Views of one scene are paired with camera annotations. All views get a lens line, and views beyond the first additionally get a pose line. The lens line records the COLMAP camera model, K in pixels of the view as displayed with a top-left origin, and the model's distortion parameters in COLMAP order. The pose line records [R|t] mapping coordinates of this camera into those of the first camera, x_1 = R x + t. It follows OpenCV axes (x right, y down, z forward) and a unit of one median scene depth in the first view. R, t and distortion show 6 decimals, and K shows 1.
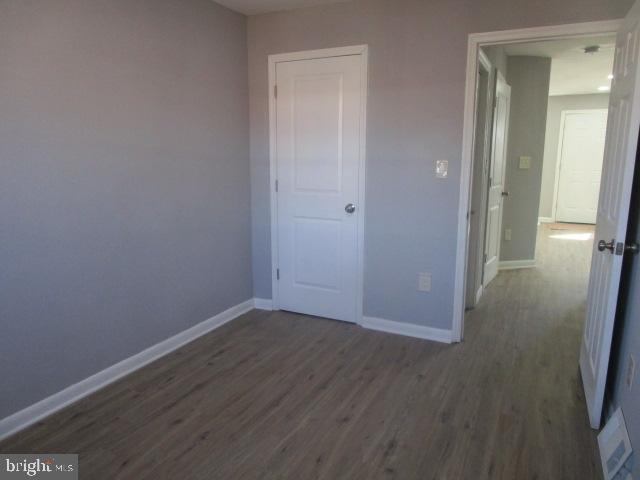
lens RADIAL K [[453.5, 0, 314.4], [0, 453.5, 239.2], [0, 0, 1]] dist [-0.026144, 0.000200]
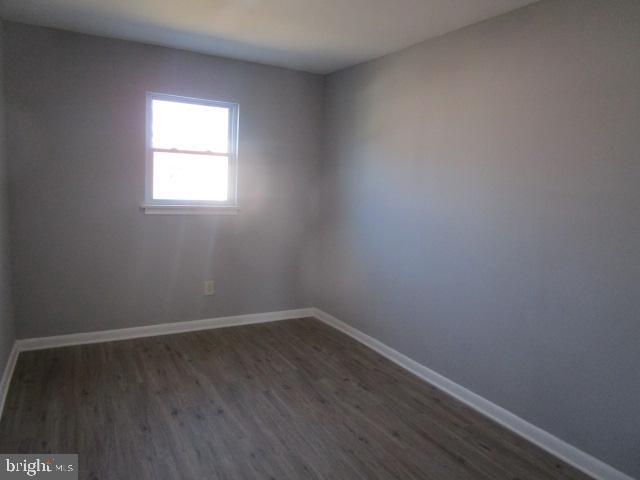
lens RADIAL K [[453.5, 0, 314.4], [0, 453.5, 239.2], [0, 0, 1]] dist [-0.026144, 0.000200]
pose [[-0.565446, 0.076701, -0.821211, 0.619600], [-0.198031, 0.953916, 0.225450, -0.231434], [0.800659, 0.290105, -0.524199, 1.197535]]
